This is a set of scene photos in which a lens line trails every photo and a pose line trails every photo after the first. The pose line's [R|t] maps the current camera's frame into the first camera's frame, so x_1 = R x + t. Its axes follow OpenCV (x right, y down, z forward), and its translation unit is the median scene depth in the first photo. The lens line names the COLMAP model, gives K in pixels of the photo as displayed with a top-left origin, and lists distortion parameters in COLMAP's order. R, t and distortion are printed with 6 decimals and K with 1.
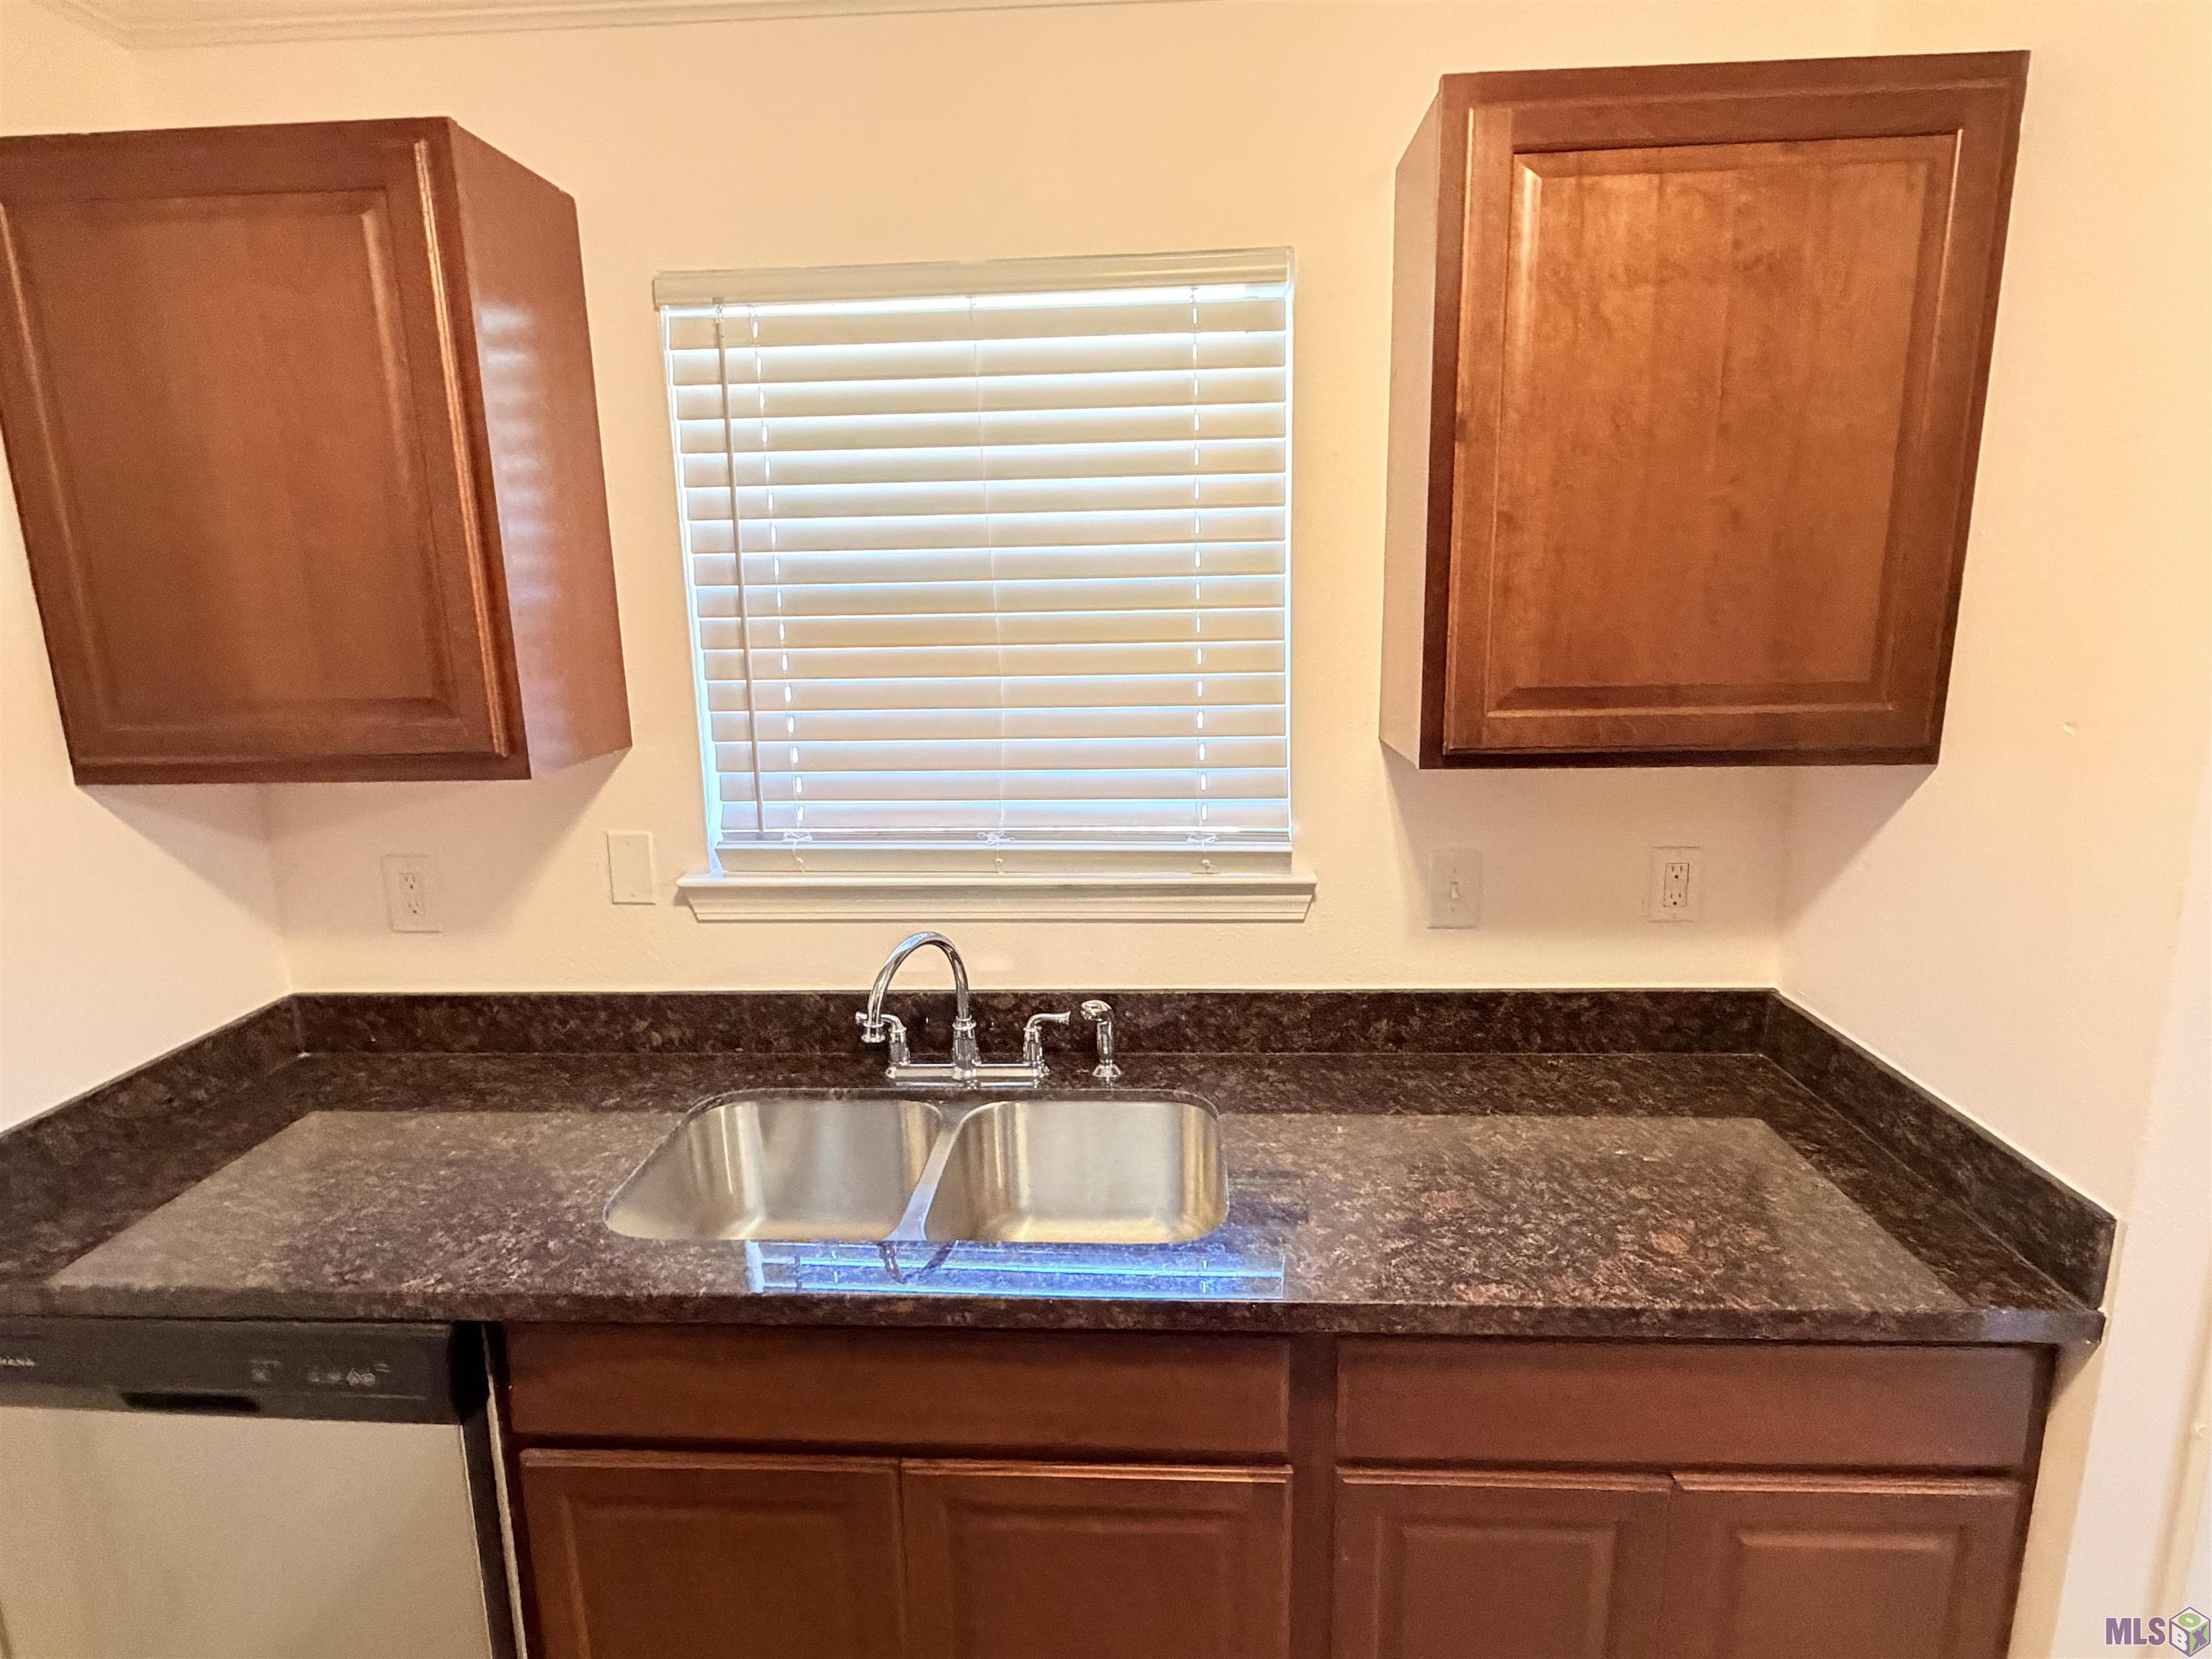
lens RADIAL K [[1189.0, 0, 1100.6], [0, 1189.0, 830.8], [0, 0, 1]] dist [-0.002336, -0.000970]
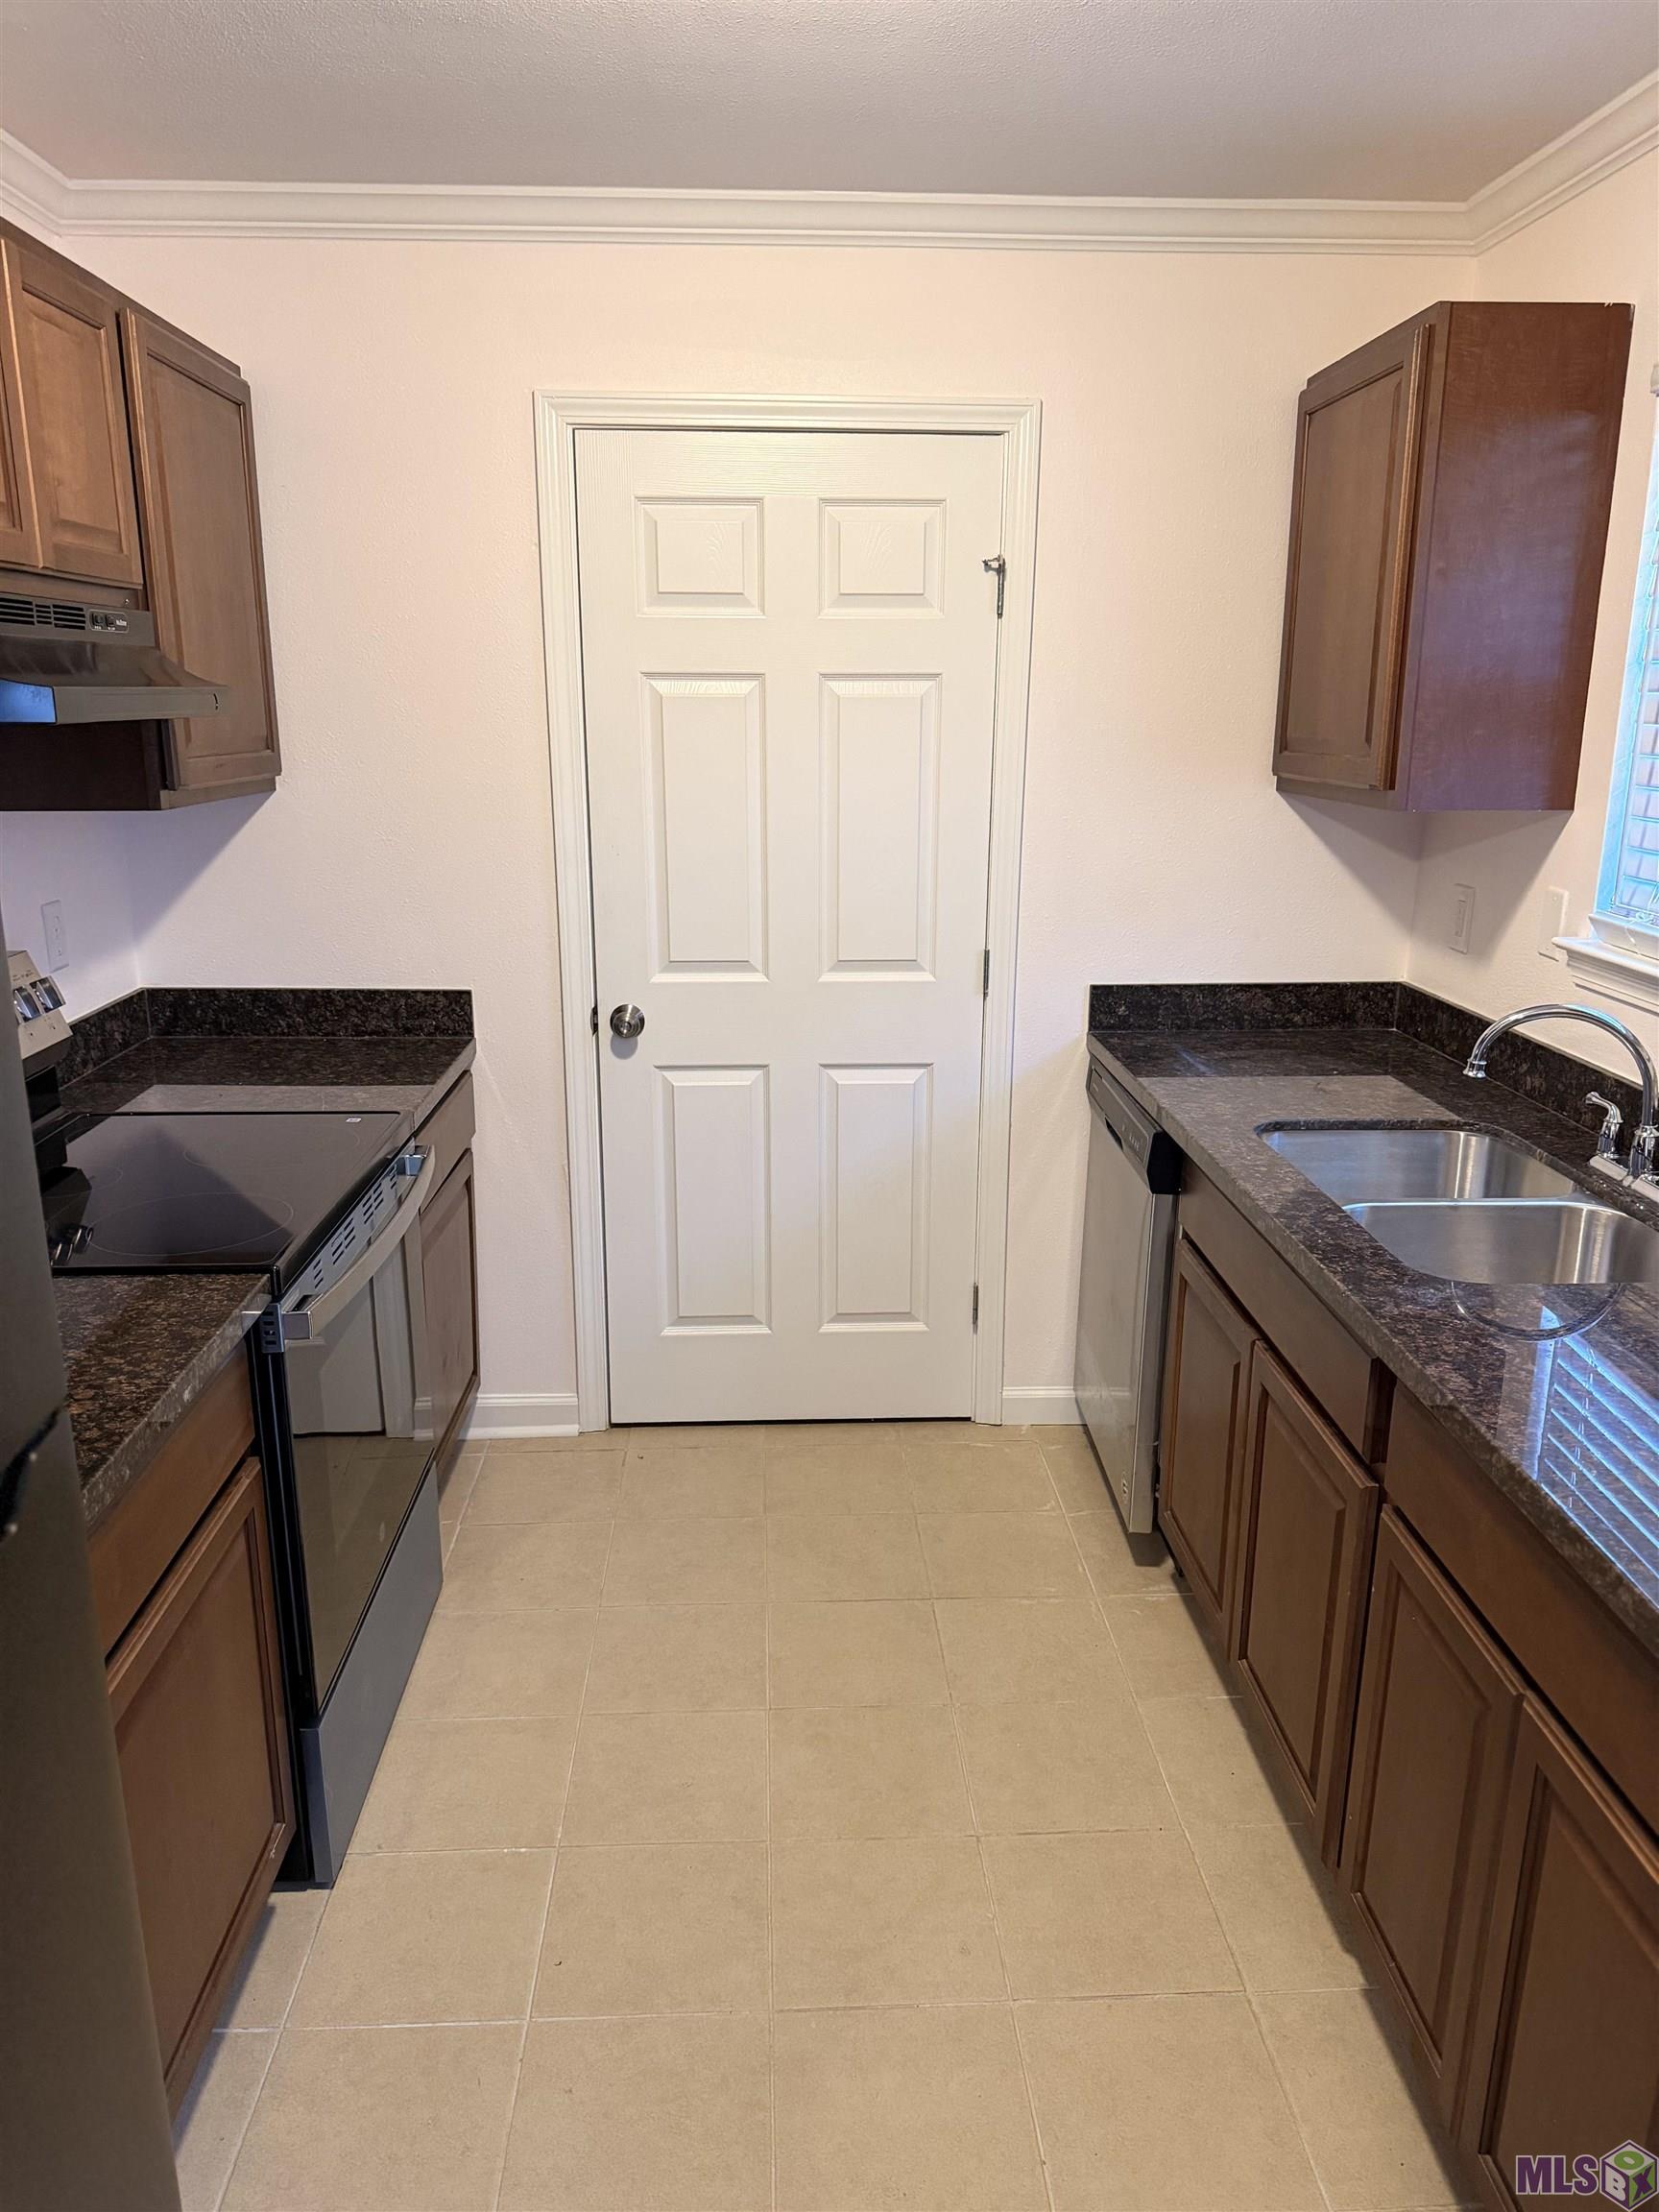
lens RADIAL K [[1595.1, 0, 826.5], [0, 1595.1, 1101.4], [0, 0, 1]] dist [0.071979, -0.009578]
pose [[0.092224, 0.270682, -0.958241, 1.348577], [-0.211305, 0.945744, 0.246815, -0.055186], [0.973059, 0.179719, 0.144417, 0.216511]]
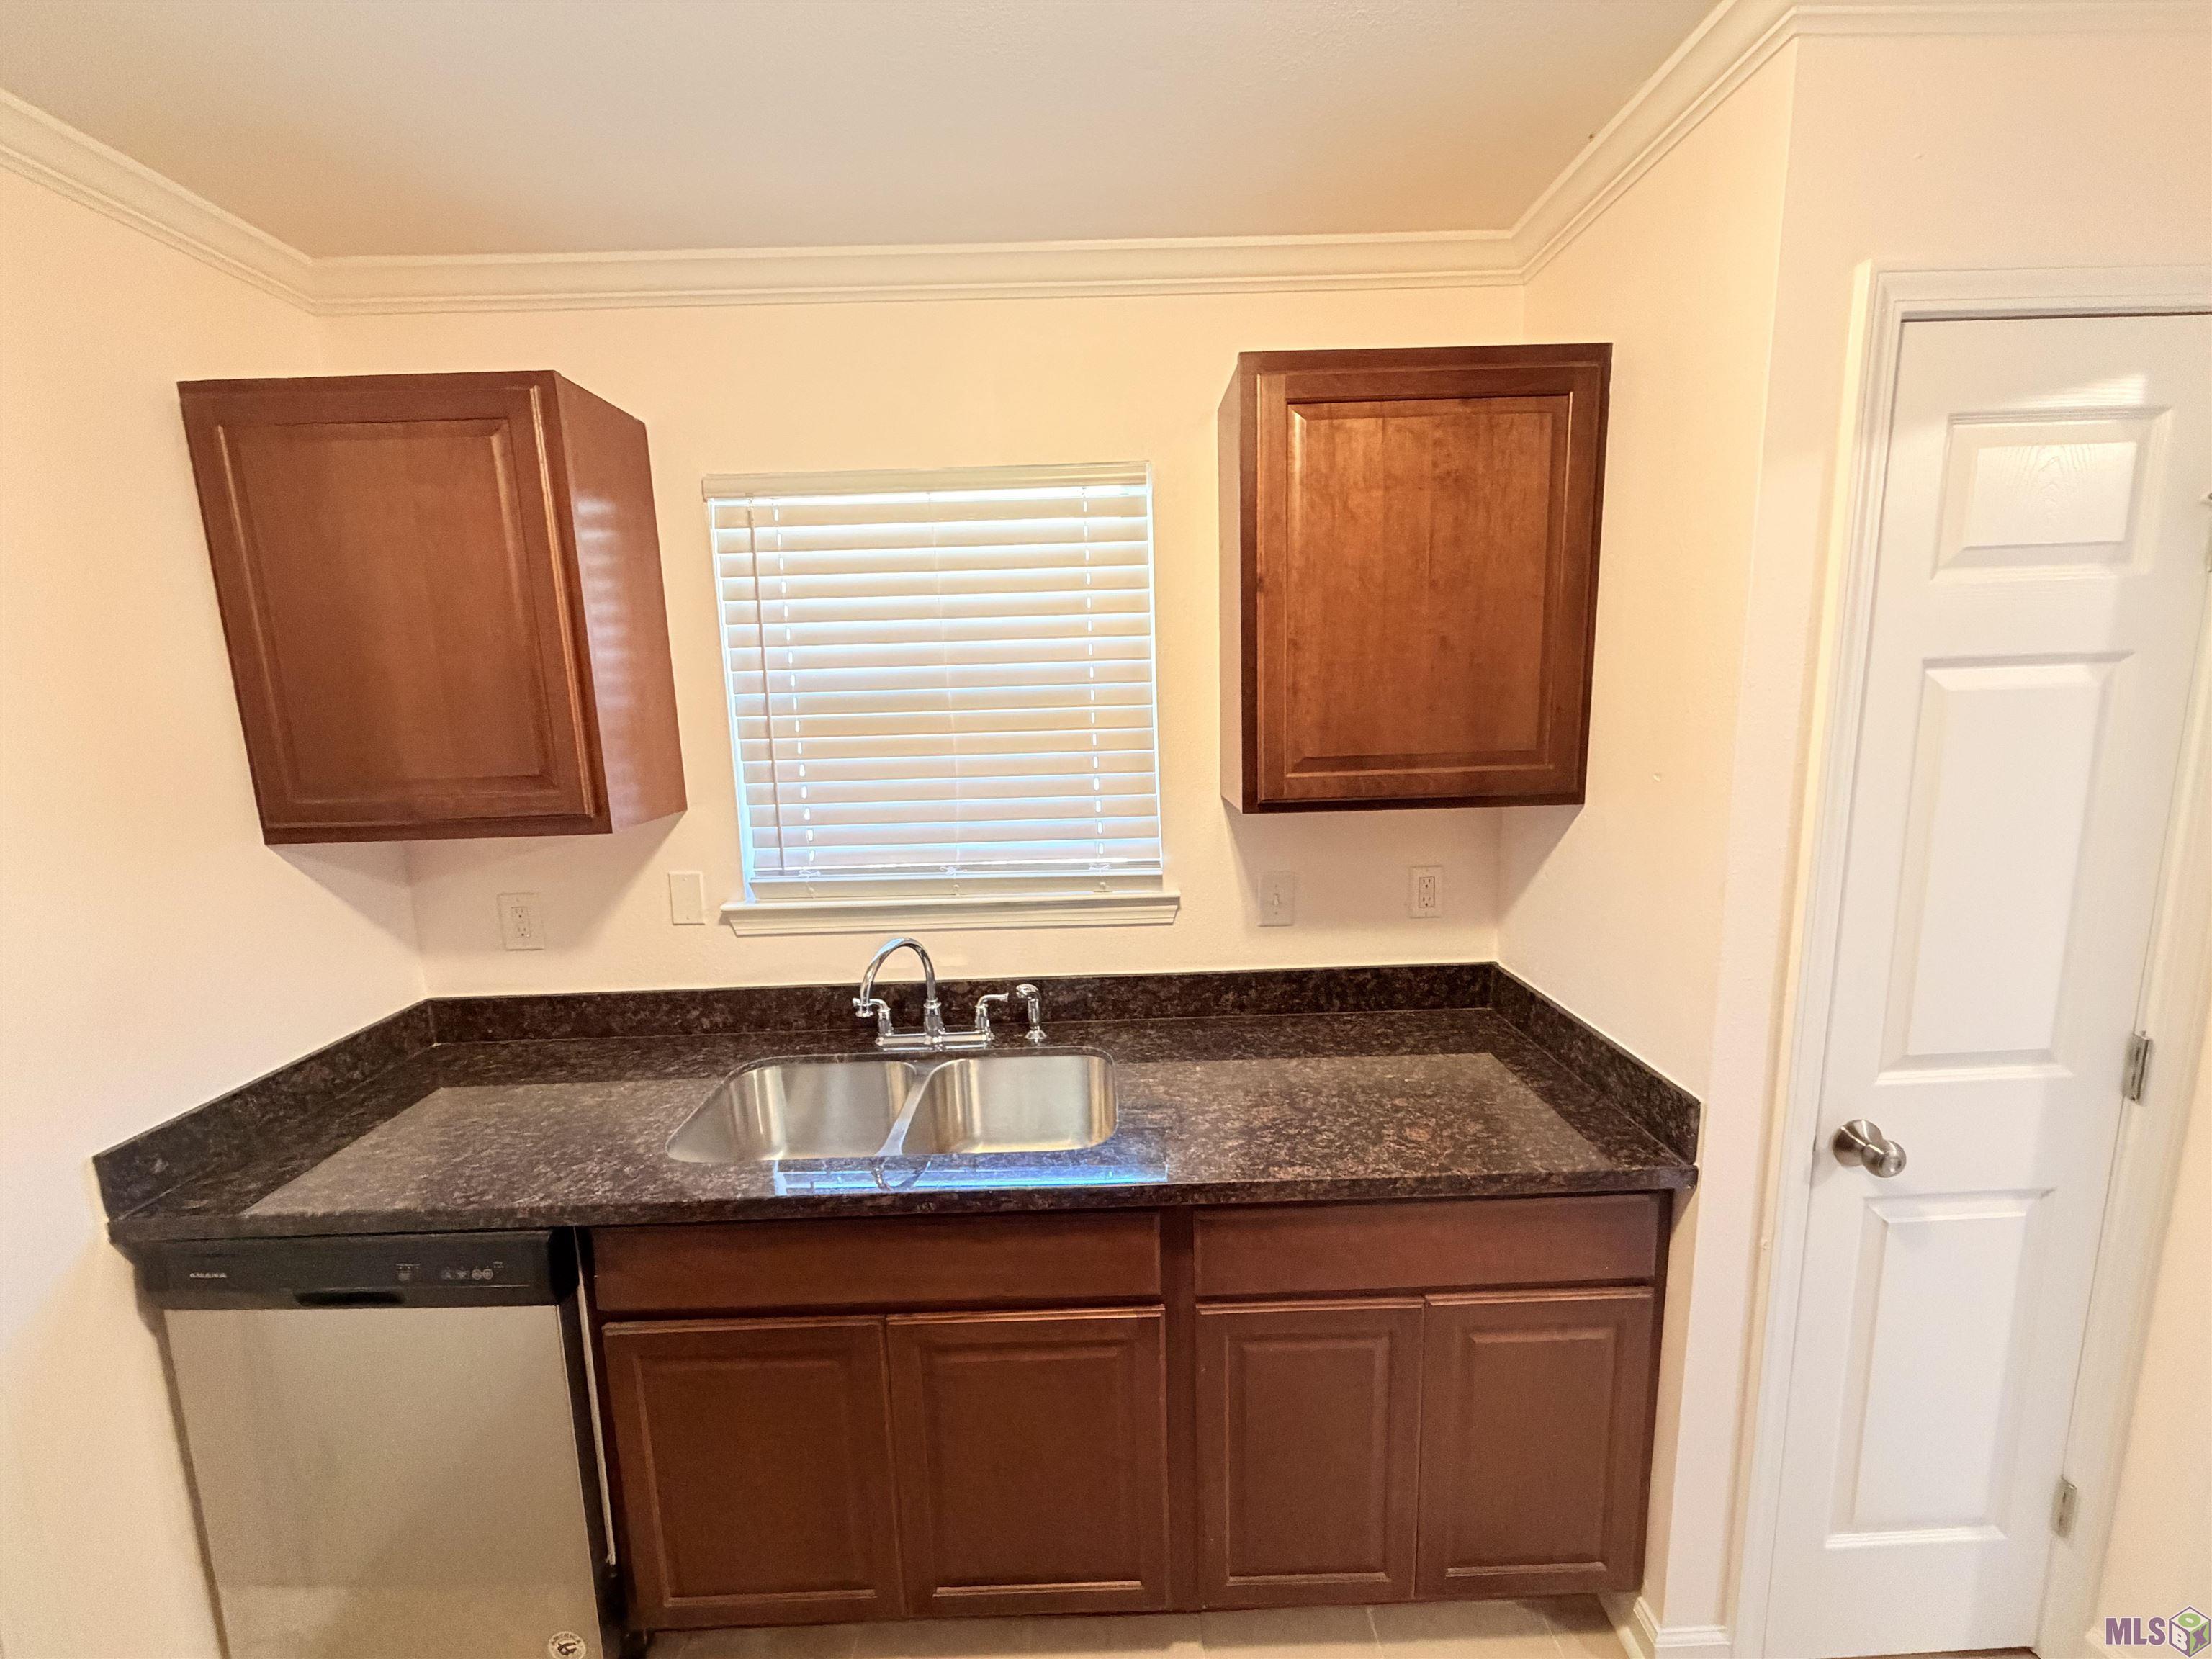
lens RADIAL K [[887.6, 0, 1105.8], [0, 887.6, 831.7], [0, 0, 1]] dist [-0.004458, 0.000242]
pose [[0.997792, -0.019307, 0.063549, 0.032531], [0.022323, 0.998641, -0.047099, 0.017721], [-0.062553, 0.048414, 0.996867, -0.073417]]
